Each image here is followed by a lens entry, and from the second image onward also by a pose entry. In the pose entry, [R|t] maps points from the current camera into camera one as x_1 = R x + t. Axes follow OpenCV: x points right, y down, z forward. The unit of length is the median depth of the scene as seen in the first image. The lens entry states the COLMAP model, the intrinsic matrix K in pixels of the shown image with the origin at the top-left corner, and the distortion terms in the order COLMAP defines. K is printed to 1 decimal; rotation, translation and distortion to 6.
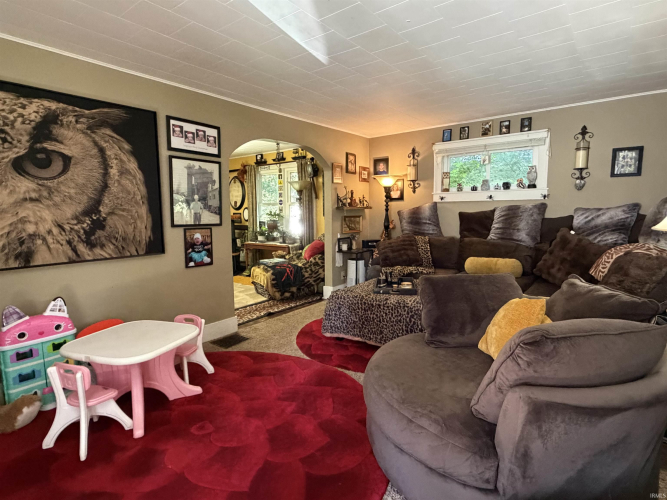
lens RADIAL K [[357.6, 0, 333.5], [0, 357.6, 250.0], [0, 0, 1]] dist [0.000089, -0.000700]
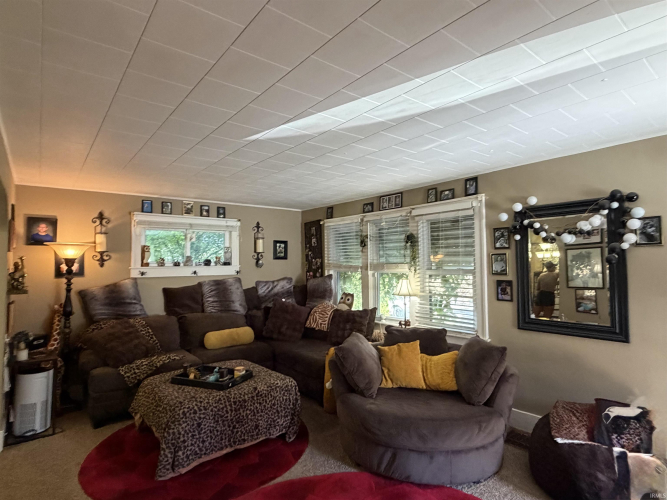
lens RADIAL K [[357.6, 0, 333.5], [0, 357.6, 250.0], [0, 0, 1]] dist [0.000089, -0.000700]
pose [[0.246965, 0.048635, 0.967803, -0.498390], [0.119369, 0.989606, -0.080191, -0.083228], [-0.961644, 0.135330, 0.238593, 0.358502]]
